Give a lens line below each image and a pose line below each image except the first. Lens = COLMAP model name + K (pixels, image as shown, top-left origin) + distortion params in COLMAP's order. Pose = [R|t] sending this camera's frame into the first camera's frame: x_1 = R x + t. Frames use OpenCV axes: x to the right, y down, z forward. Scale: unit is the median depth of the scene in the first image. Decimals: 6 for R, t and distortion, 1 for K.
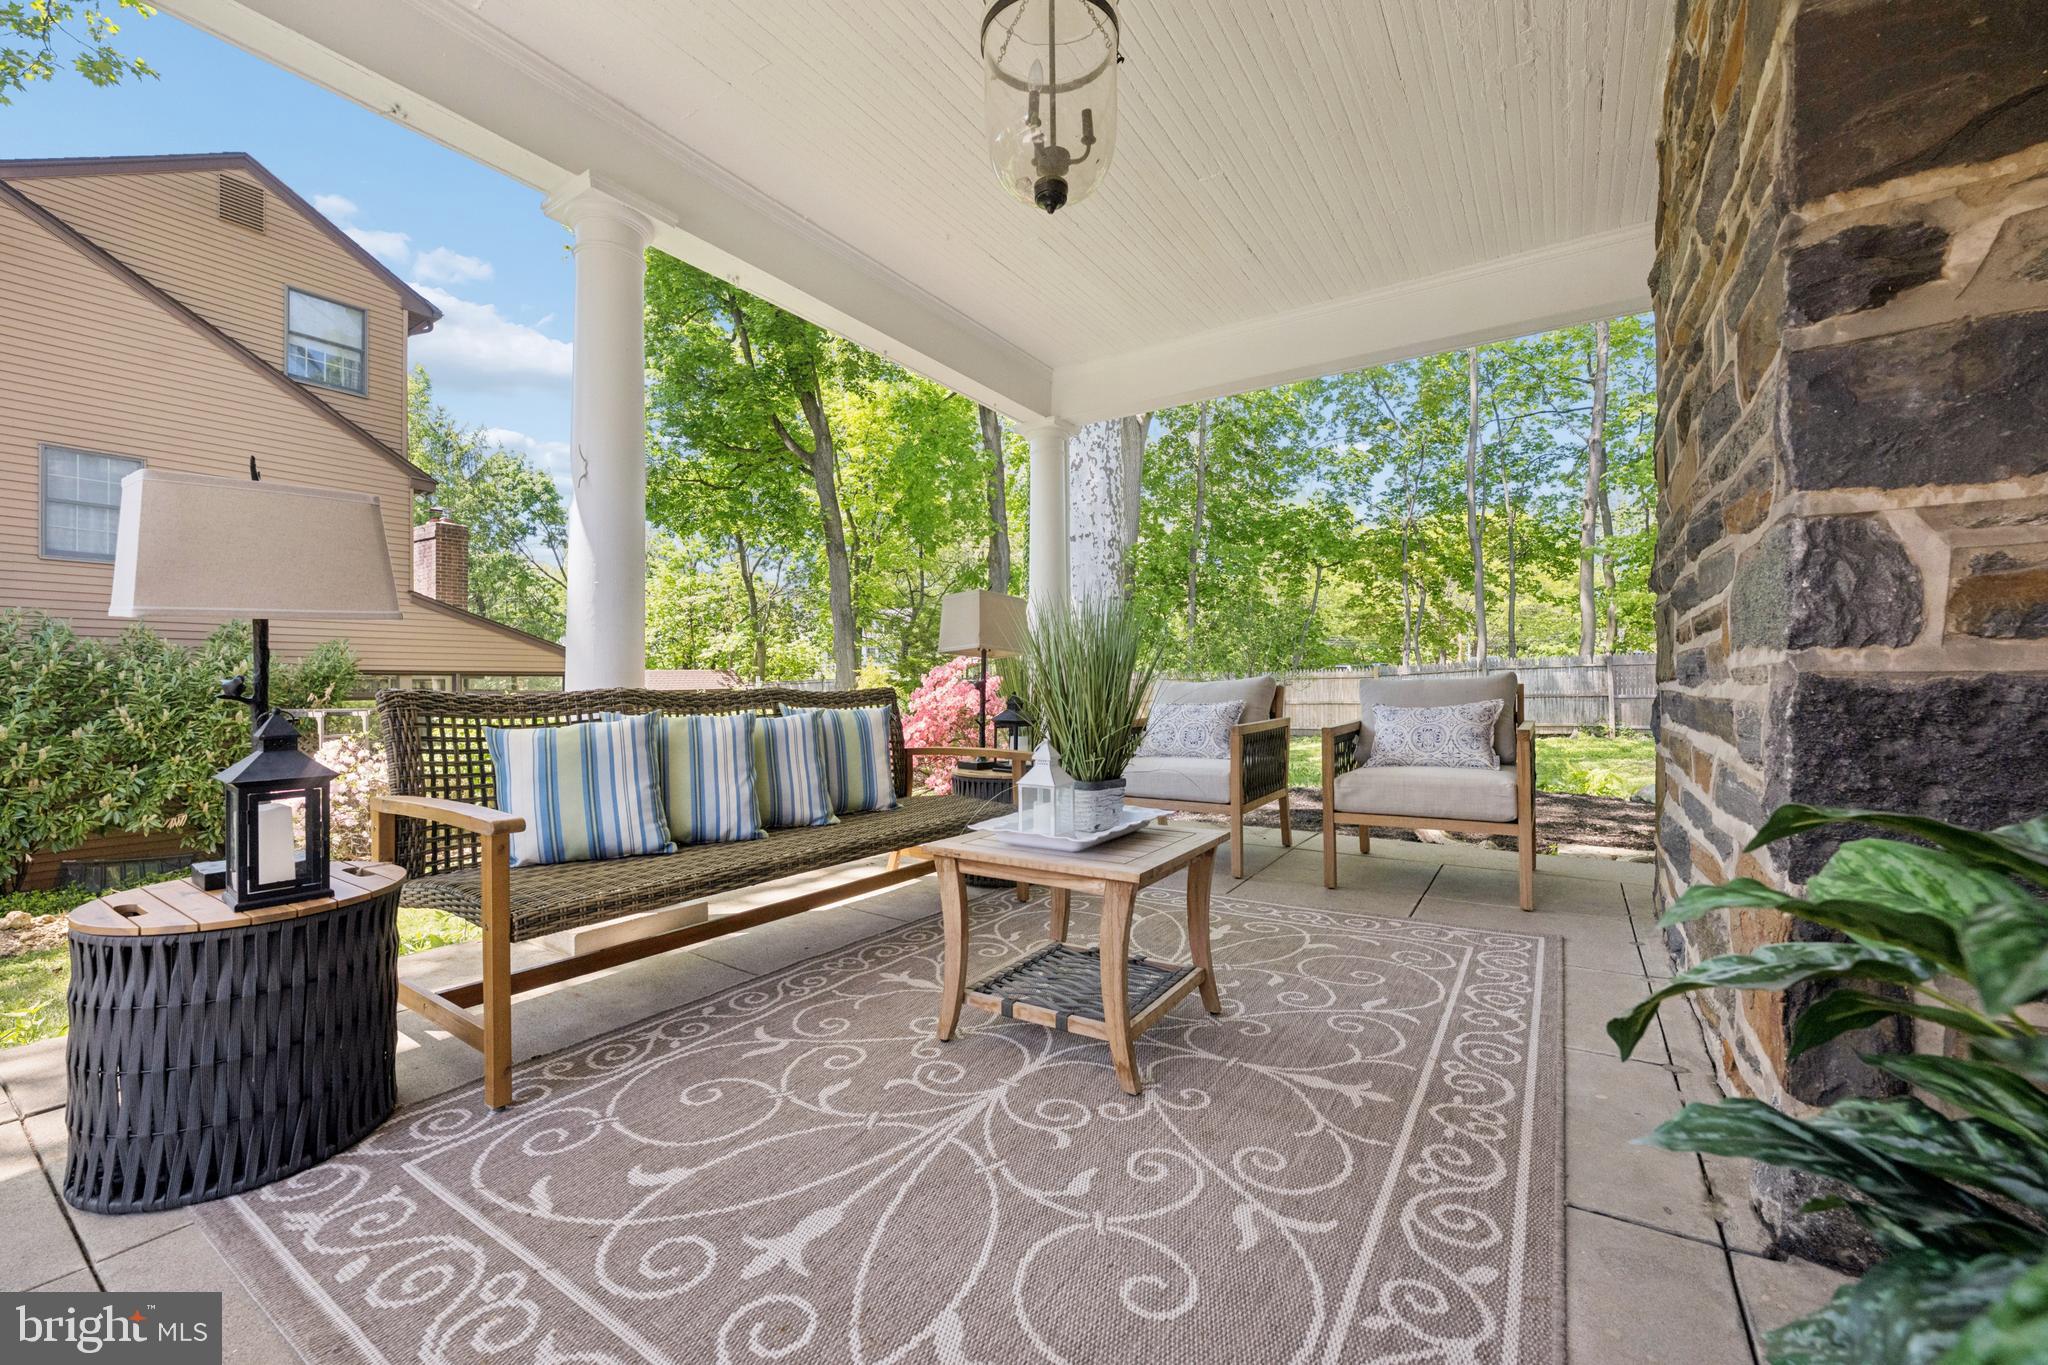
lens RADIAL K [[810.9, 0, 1019.6], [0, 810.9, 685.3], [0, 0, 1]] dist [-0.001026, 0.000124]
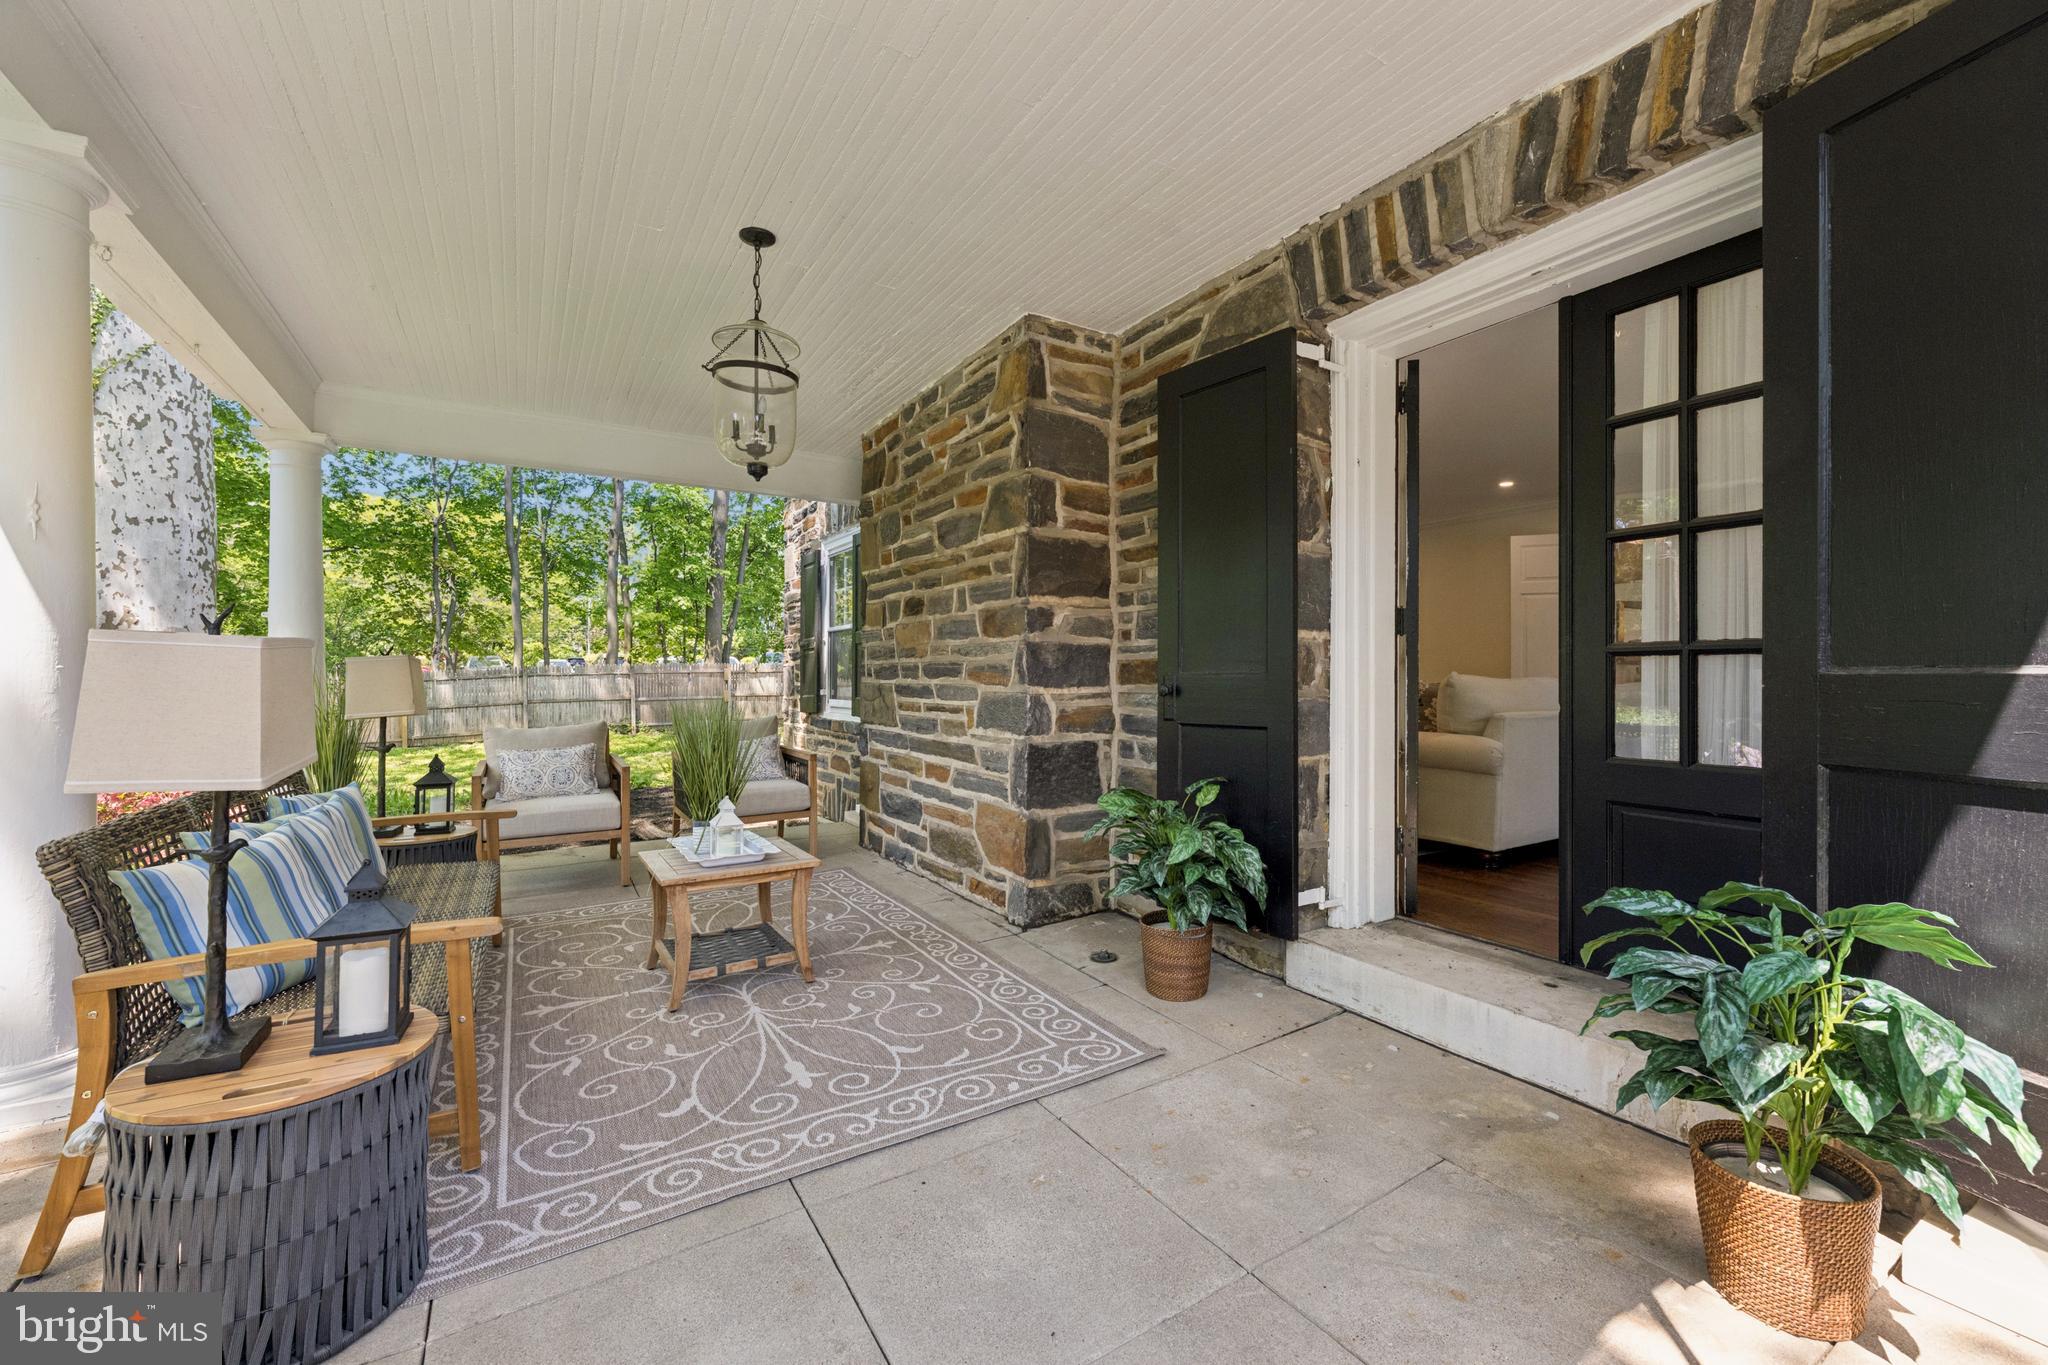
lens RADIAL K [[810.9, 0, 1019.6], [0, 810.9, 685.3], [0, 0, 1]] dist [-0.001026, 0.000124]
pose [[0.421256, -0.006098, 0.906921, -1.375287], [0.000421, 0.999979, 0.006528, -0.188435], [-0.906942, -0.002369, 0.421249, -0.212437]]
